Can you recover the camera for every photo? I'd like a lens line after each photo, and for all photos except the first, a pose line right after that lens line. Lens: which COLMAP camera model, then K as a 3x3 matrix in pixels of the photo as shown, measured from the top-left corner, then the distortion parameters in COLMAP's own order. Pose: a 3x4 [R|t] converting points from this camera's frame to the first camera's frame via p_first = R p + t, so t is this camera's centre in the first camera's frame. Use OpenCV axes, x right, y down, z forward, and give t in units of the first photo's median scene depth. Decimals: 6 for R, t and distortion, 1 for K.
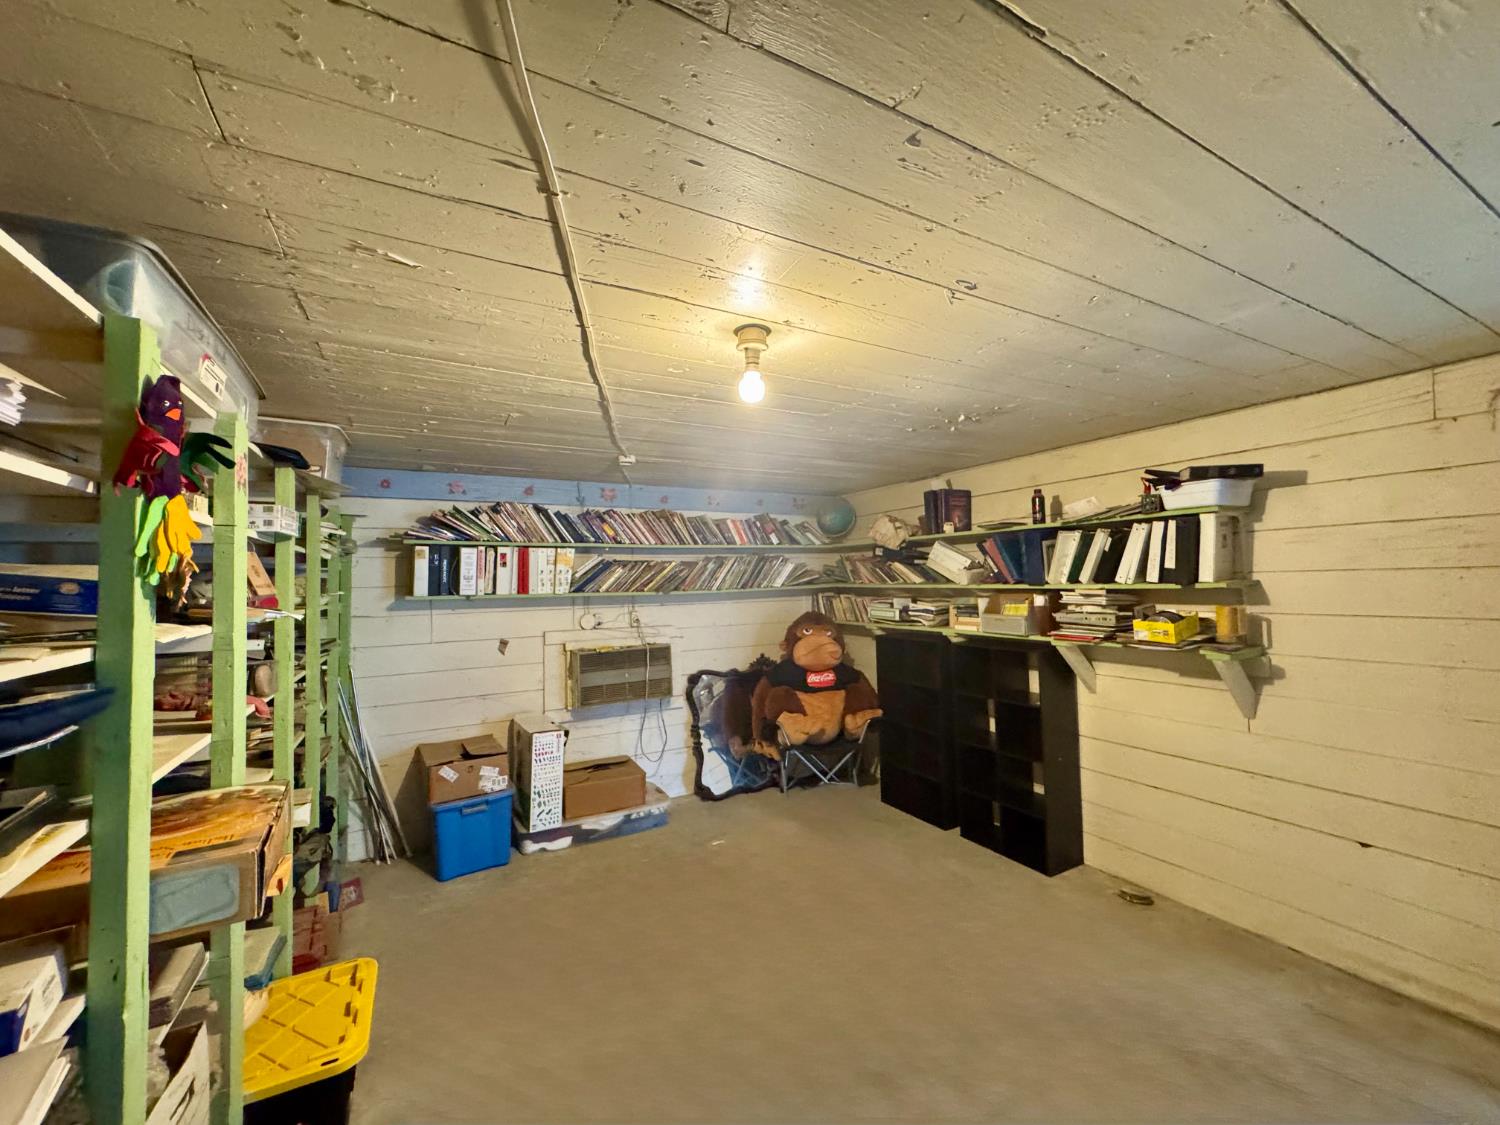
lens RADIAL K [[602.0, 0, 749.3], [0, 602.0, 566.5], [0, 0, 1]] dist [-0.009186, 0.000349]
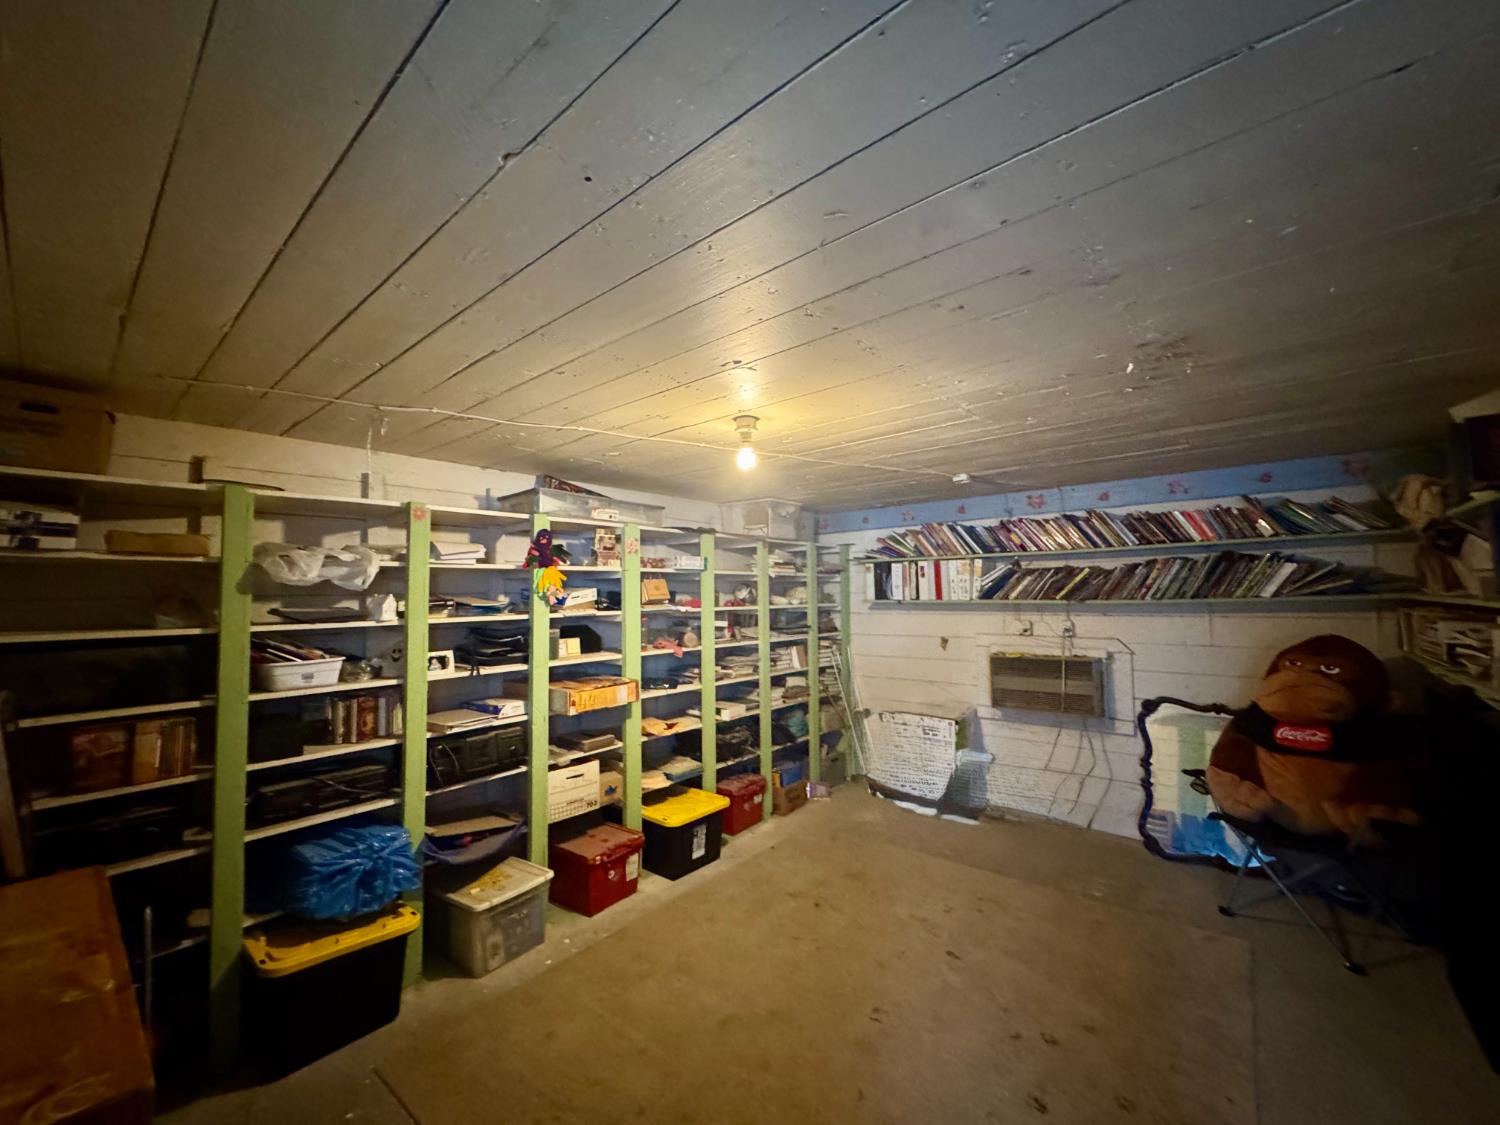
lens RADIAL K [[602.0, 0, 751.3], [0, 602.0, 557.1], [0, 0, 1]] dist [-0.009186, 0.000349]
pose [[0.357682, -0.043942, -0.932809, 0.561088], [0.031622, 0.998889, -0.034930, -0.008197], [0.933308, -0.017004, 0.358675, 0.214430]]
